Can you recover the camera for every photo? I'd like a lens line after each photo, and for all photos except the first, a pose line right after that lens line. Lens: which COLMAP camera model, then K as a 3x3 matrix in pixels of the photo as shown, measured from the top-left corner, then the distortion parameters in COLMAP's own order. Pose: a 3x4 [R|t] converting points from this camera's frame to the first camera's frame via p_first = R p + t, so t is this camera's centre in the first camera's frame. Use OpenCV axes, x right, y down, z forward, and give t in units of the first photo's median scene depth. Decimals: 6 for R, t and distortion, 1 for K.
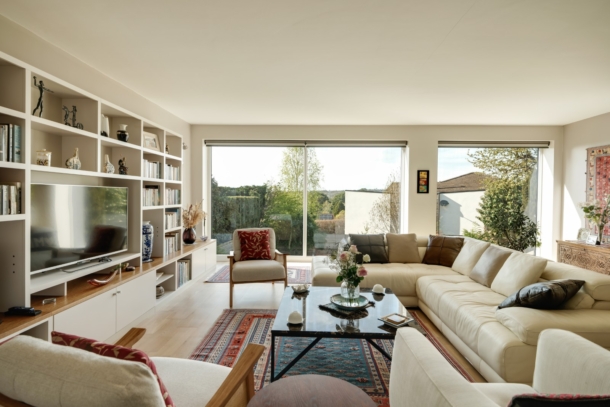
lens RADIAL K [[303.6, 0, 315.0], [0, 303.6, 198.5], [0, 0, 1]] dist [0.001730, 0.000021]
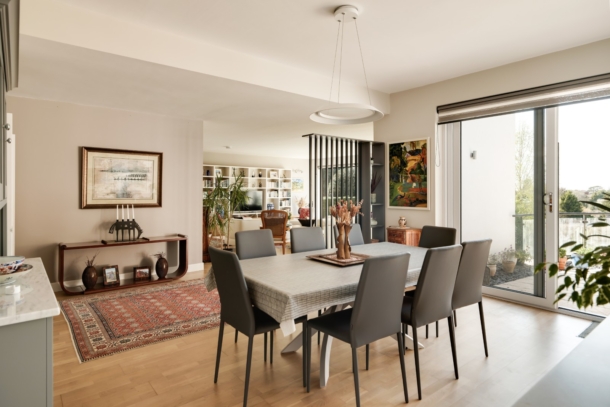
lens RADIAL K [[344.4, 0, 315.0], [0, 344.4, 187.9], [0, 0, 1]] dist [0.001592, 0.000618]
pose [[0.671504, -0.015696, -0.740835, 2.137164], [0.000240, 0.999780, -0.020965, 0.003446], [0.741001, 0.013901, 0.671360, -0.895692]]
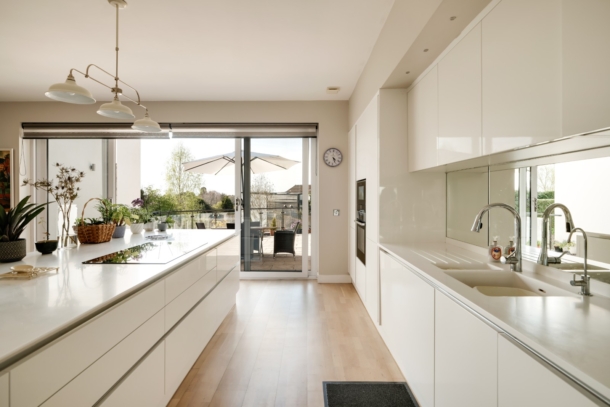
lens RADIAL K [[286.1, 0, 298.0], [0, 286.1, 195.0], [0, 0, 1]] dist [-0.002849, -0.000823]
pose [[0.999714, -0.011620, 0.020913, 2.670369], [0.011862, 0.999864, -0.011475, 0.009030], [-0.020777, 0.011720, 0.999715, -0.936556]]
